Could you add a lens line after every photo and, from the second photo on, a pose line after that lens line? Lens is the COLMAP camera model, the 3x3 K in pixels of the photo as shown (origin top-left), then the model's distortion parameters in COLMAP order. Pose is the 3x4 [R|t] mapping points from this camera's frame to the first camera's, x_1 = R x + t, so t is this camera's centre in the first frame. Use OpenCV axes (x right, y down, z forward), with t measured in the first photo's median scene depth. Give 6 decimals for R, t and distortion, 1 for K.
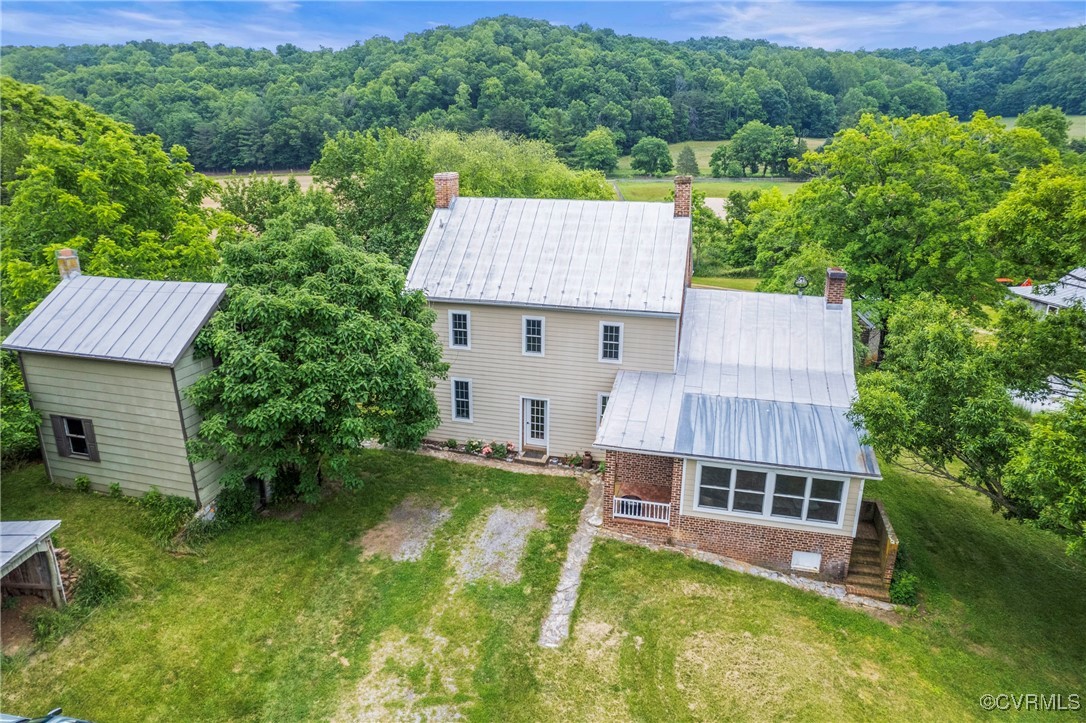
lens RADIAL K [[699.2, 0, 540.5], [0, 699.2, 365.4], [0, 0, 1]] dist [-0.069270, 0.068819]
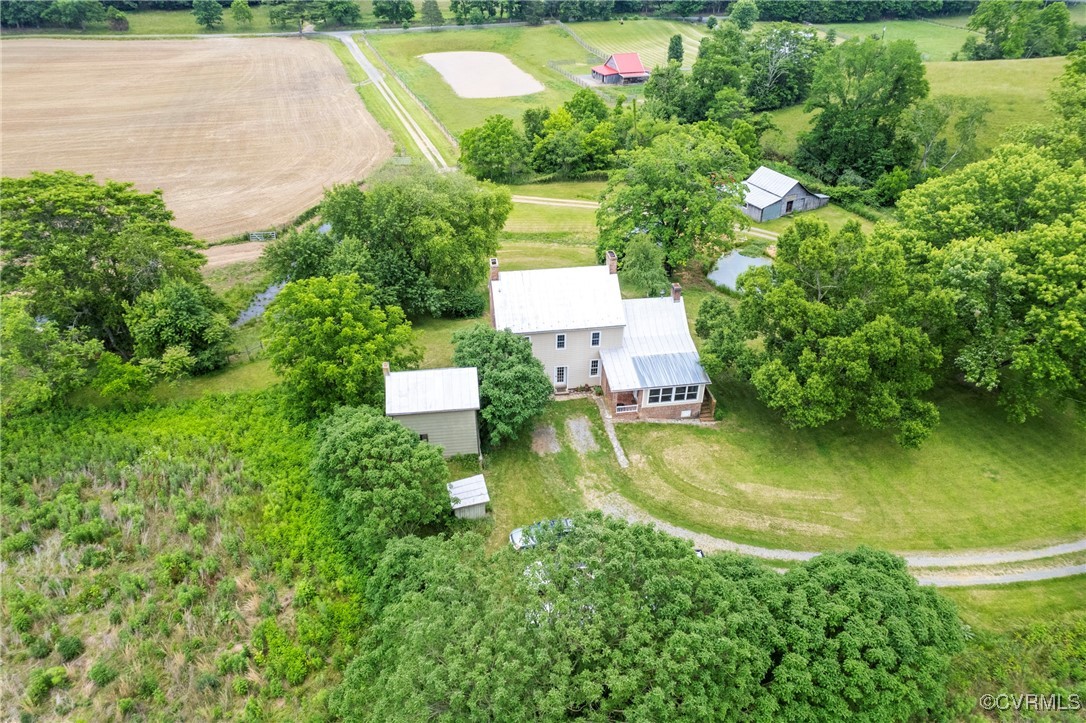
lens RADIAL K [[699.2, 0, 542.5], [0, 699.2, 358.9], [0, 0, 1]] dist [-0.069270, 0.068819]
pose [[0.919071, -0.219009, 0.327633, -0.979231], [0.125813, 0.950916, 0.282720, -0.762194], [-0.373470, -0.218619, 0.901513, -1.206413]]
